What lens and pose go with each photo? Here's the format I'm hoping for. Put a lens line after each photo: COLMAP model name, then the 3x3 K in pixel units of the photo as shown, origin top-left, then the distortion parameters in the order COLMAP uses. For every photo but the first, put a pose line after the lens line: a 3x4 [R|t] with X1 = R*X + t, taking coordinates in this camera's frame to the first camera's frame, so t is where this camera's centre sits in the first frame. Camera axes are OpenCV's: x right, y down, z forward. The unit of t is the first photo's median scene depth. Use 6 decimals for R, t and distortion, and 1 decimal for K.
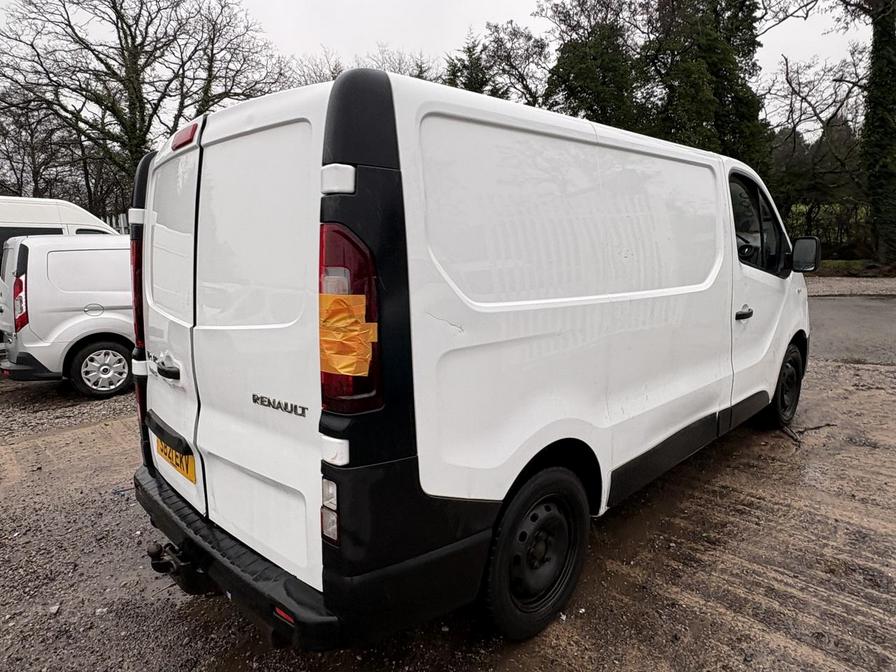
lens RADIAL K [[569.3, 0, 445.4], [0, 569.3, 329.5], [0, 0, 1]] dist [0.003925, -0.000996]
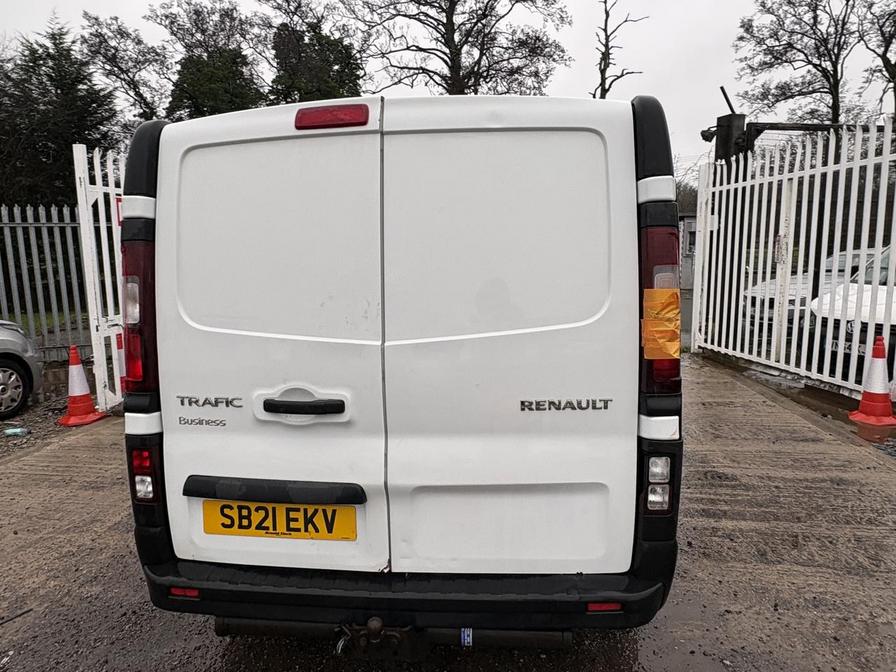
lens RADIAL K [[569.3, 0, 451.1], [0, 569.3, 333.2], [0, 0, 1]] dist [0.003925, -0.000996]
pose [[0.767380, -0.066632, 0.637721, -0.096987], [0.093594, 0.995573, -0.008601, -0.000337], [-0.634325, 0.066287, 0.770219, 0.031012]]
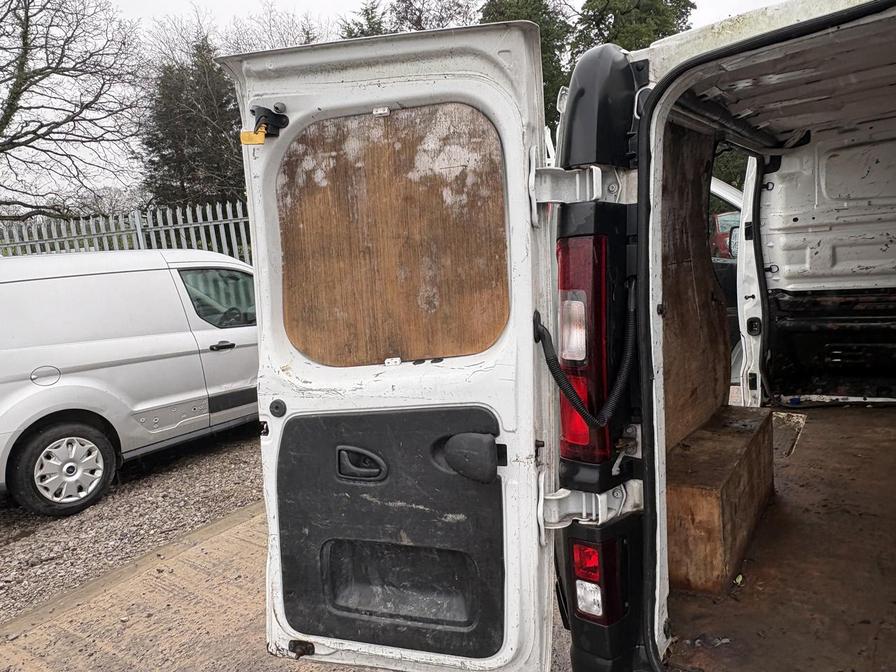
lens RADIAL K [[654.6, 0, 439.2], [0, 654.6, 343.1], [0, 0, 1]] dist [-0.004306, 0.008349]
pose [[0.977667, -0.092043, 0.188932, -0.105475], [0.092454, 0.995695, 0.006652, -0.011450], [-0.188730, 0.010964, 0.981968, 0.069252]]
